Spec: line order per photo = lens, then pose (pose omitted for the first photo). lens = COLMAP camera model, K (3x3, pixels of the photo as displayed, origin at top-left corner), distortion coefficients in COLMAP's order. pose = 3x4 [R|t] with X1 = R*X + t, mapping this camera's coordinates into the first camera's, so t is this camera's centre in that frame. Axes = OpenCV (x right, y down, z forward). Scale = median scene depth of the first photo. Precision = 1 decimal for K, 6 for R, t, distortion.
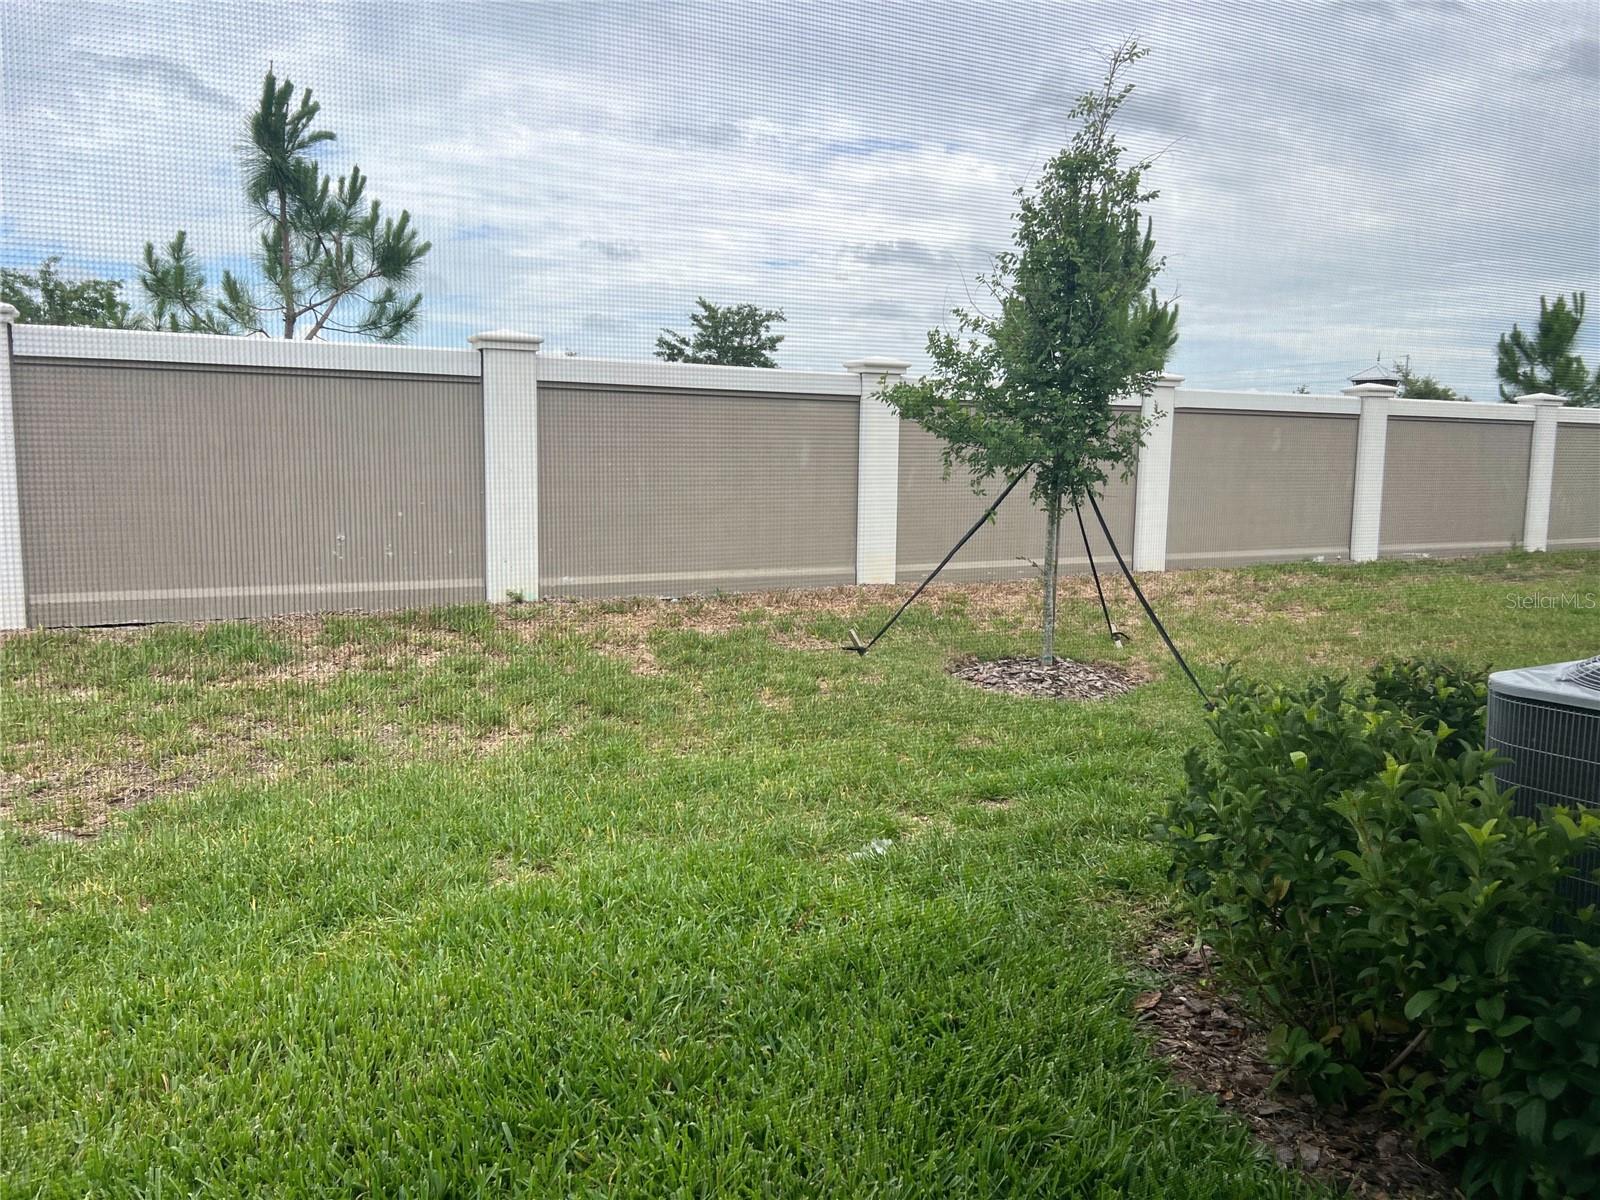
lens RADIAL K [[1219.6, 0, 834.9], [0, 1219.6, 623.7], [0, 0, 1]] dist [0.061353, -0.078578]
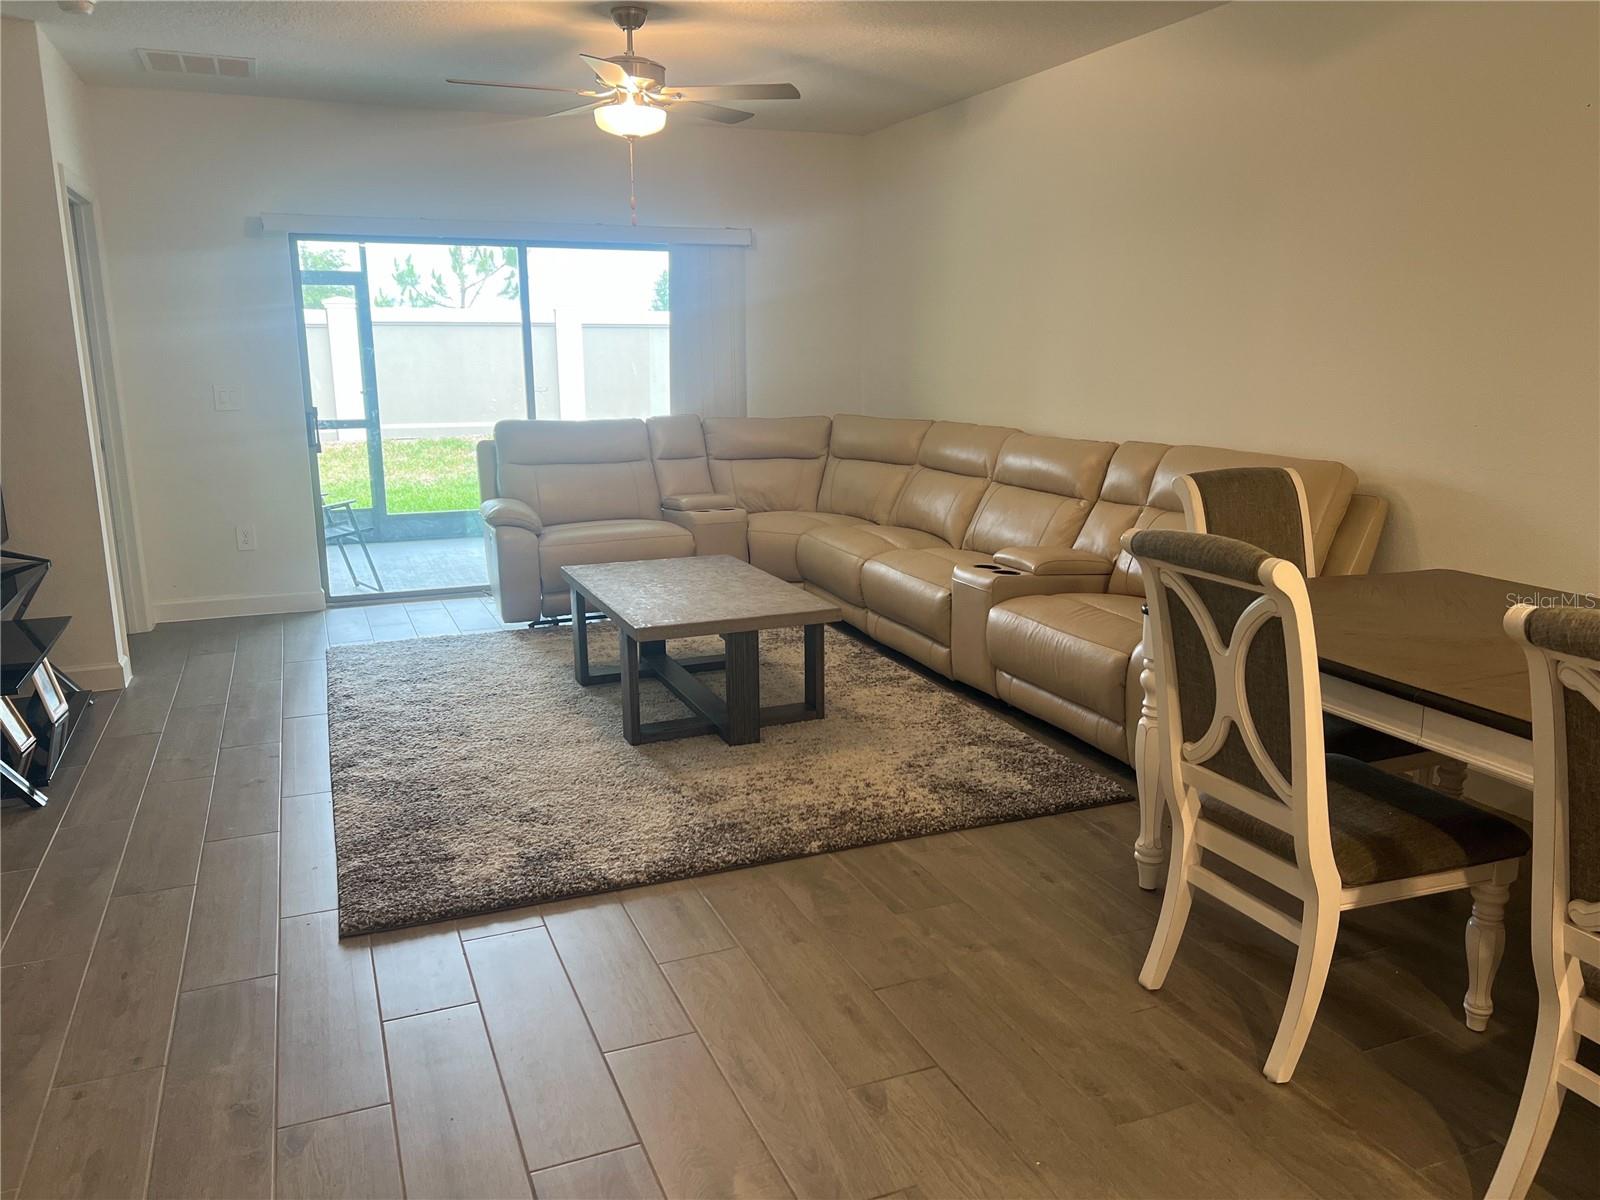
lens RADIAL K [[1219.6, 0, 822.3], [0, 1219.6, 604.6], [0, 0, 1]] dist [0.061353, -0.078578]
pose [[0.993696, 0.000646, -0.112110, 0.400481], [0.007030, 0.997657, 0.068057, 0.138327], [0.111891, -0.068416, 0.991362, -1.057687]]
